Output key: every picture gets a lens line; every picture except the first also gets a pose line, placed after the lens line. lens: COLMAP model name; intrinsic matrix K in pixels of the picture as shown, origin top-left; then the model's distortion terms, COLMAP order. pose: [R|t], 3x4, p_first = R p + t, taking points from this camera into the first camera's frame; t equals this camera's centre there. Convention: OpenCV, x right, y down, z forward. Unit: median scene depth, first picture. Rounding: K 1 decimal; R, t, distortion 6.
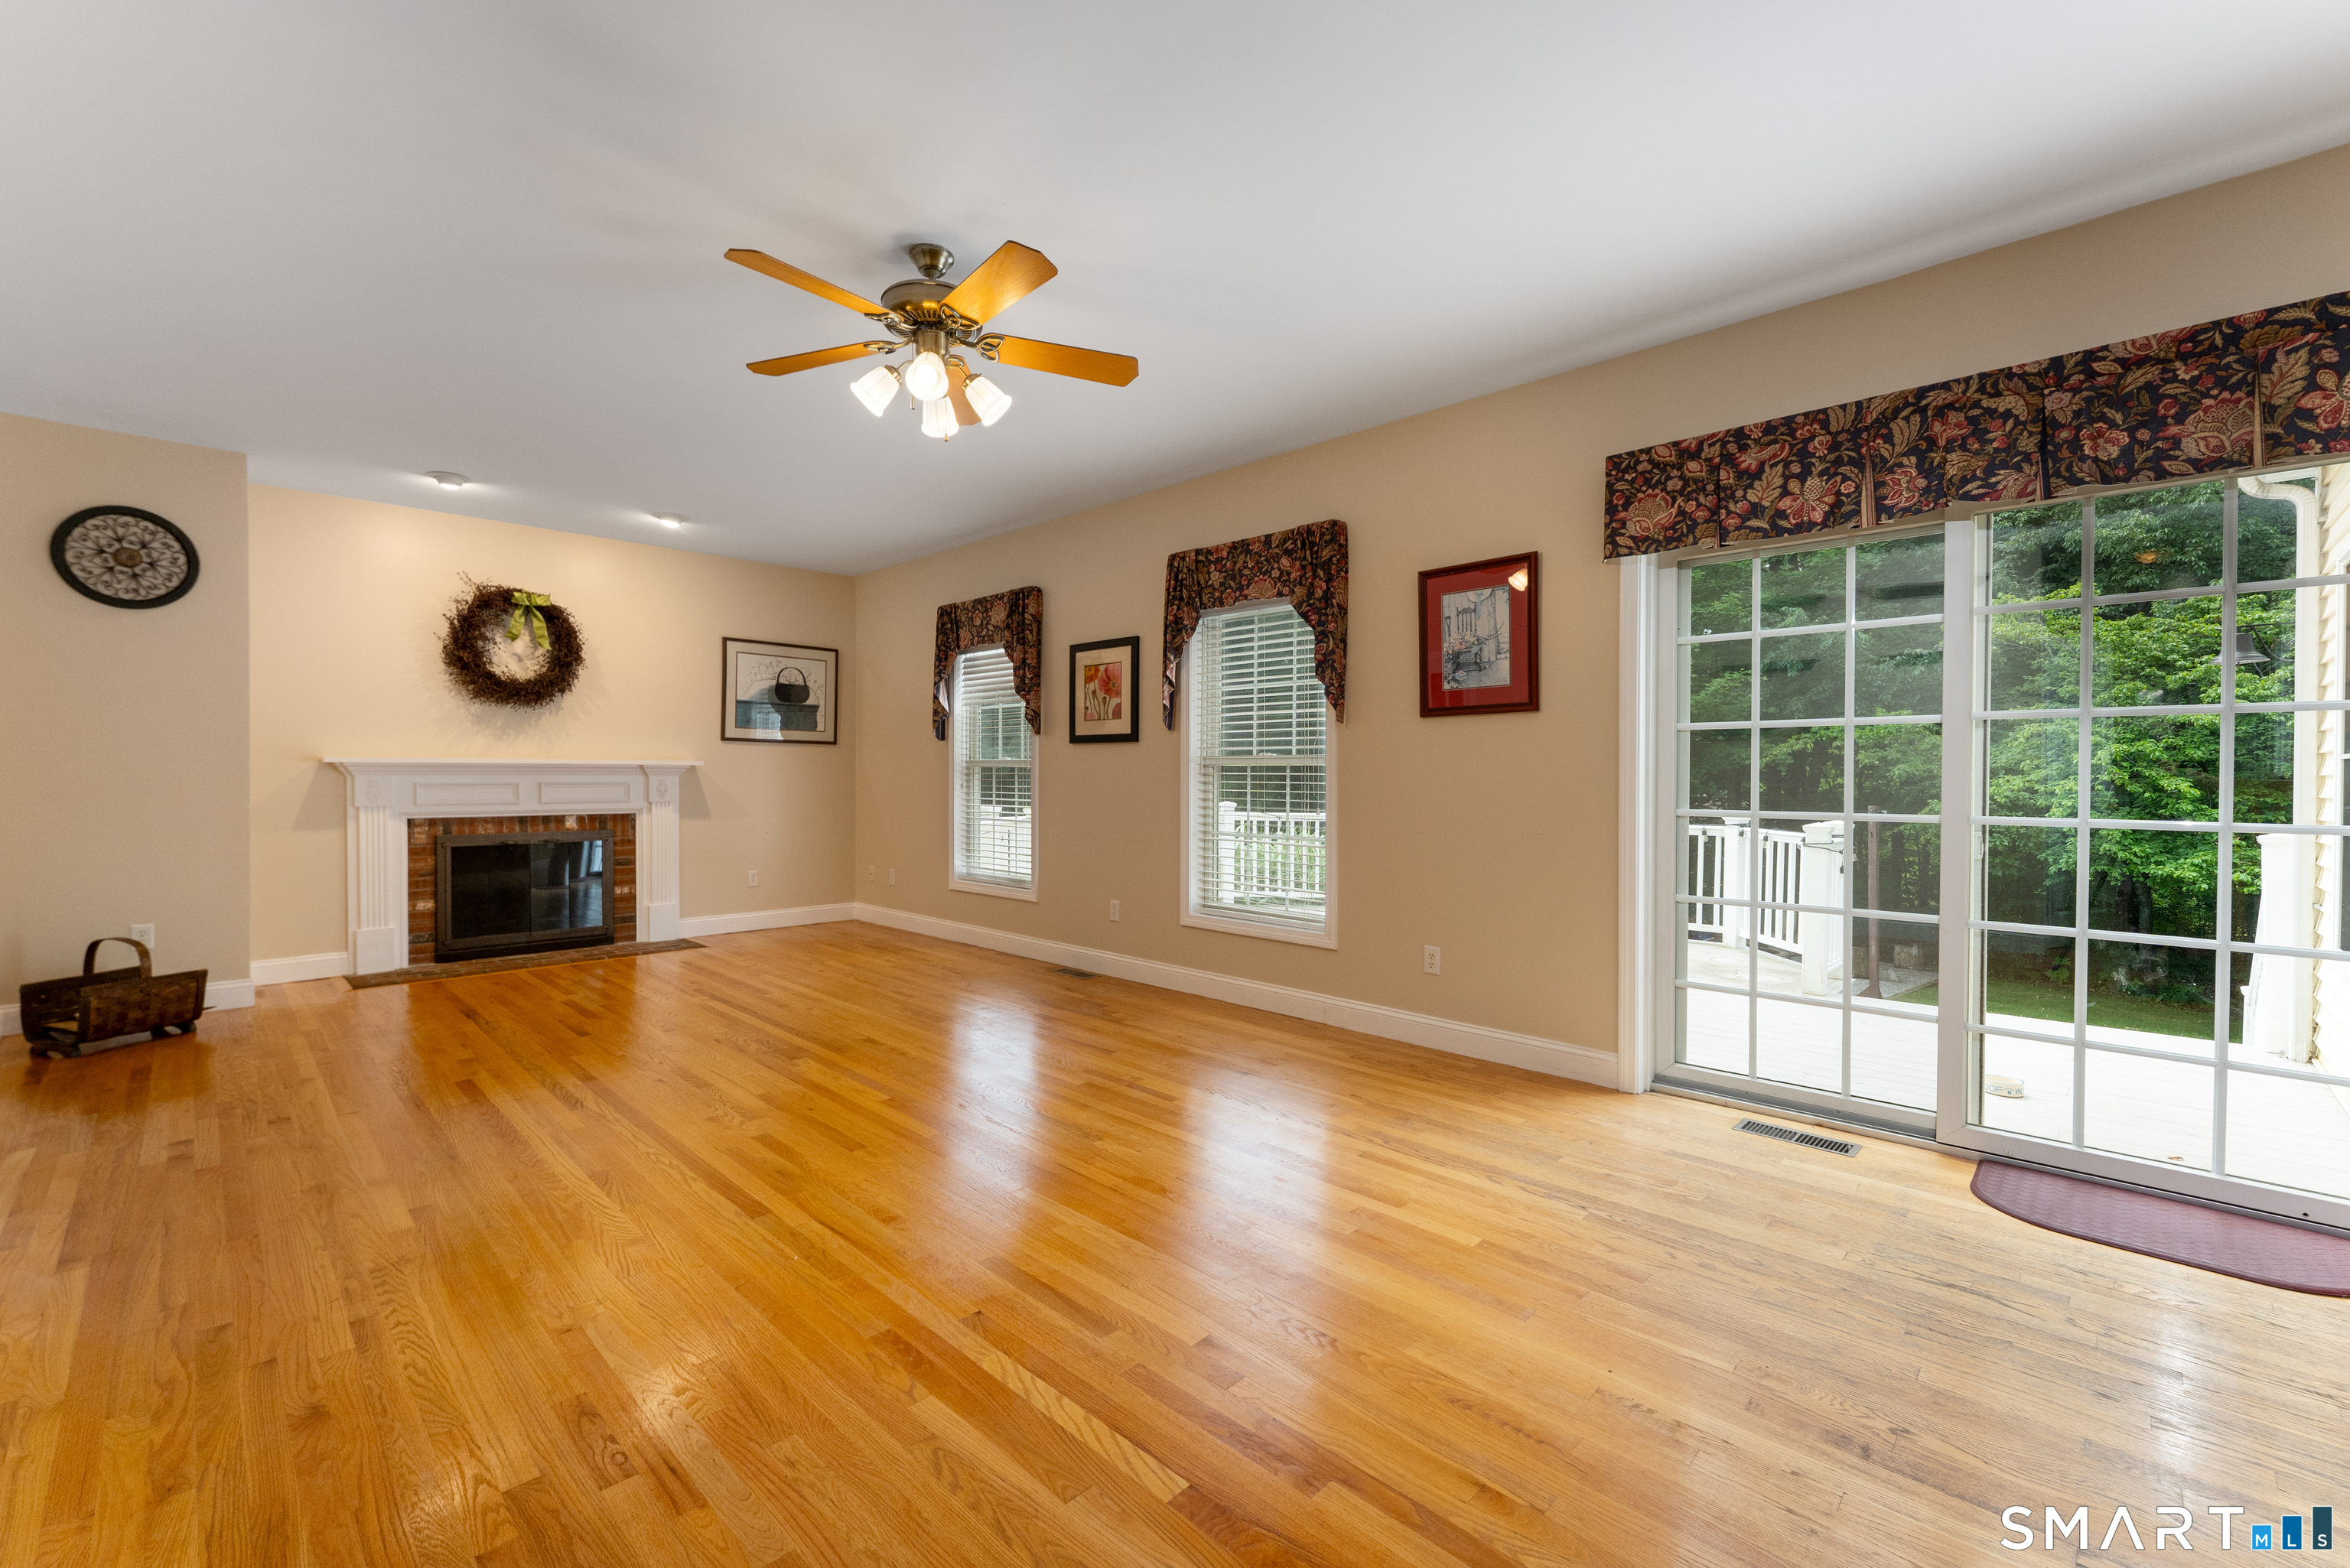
lens RADIAL K [[943.1, 0, 1190.1], [0, 943.1, 782.8], [0, 0, 1]] dist [0.000292, -0.001201]
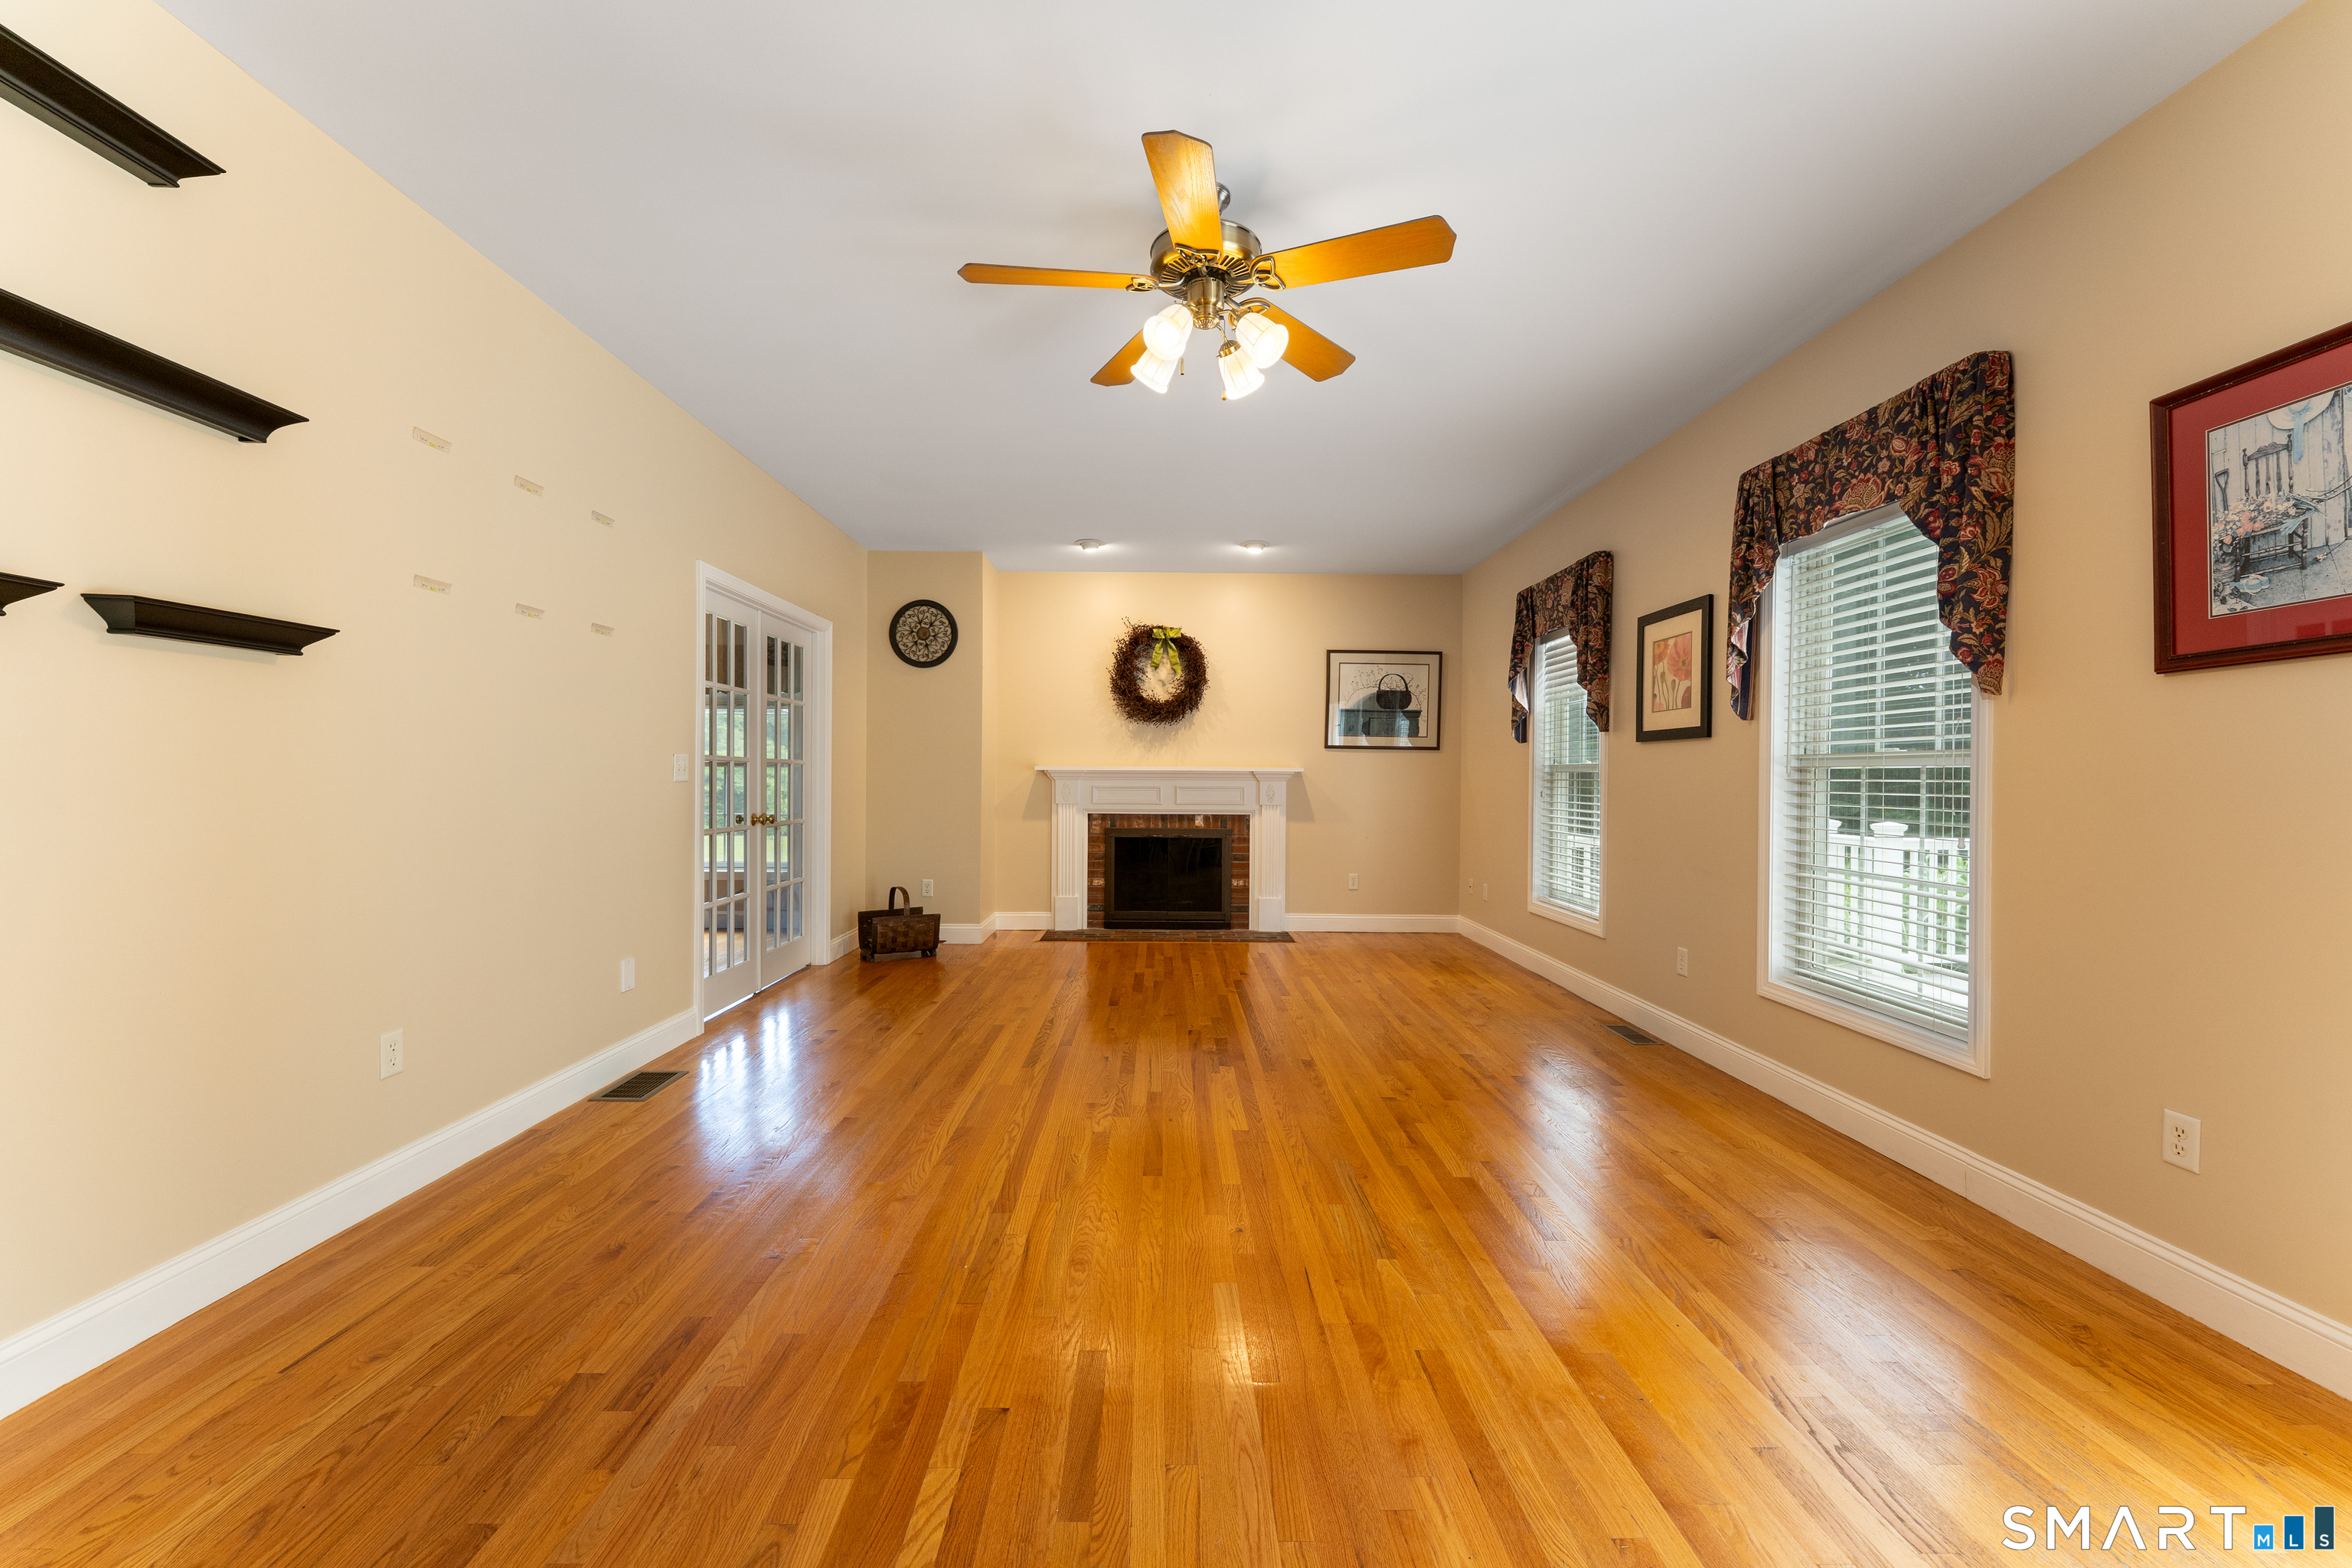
lens RADIAL K [[944.0, 0, 1183.8], [0, 944.0, 783.2], [0, 0, 1]] dist [0.000292, -0.001201]
pose [[0.706702, 0.005089, -0.707493, 0.197429], [-0.010444, 0.999940, -0.003240, -0.000801], [0.707434, 0.009679, 0.706713, 0.205237]]
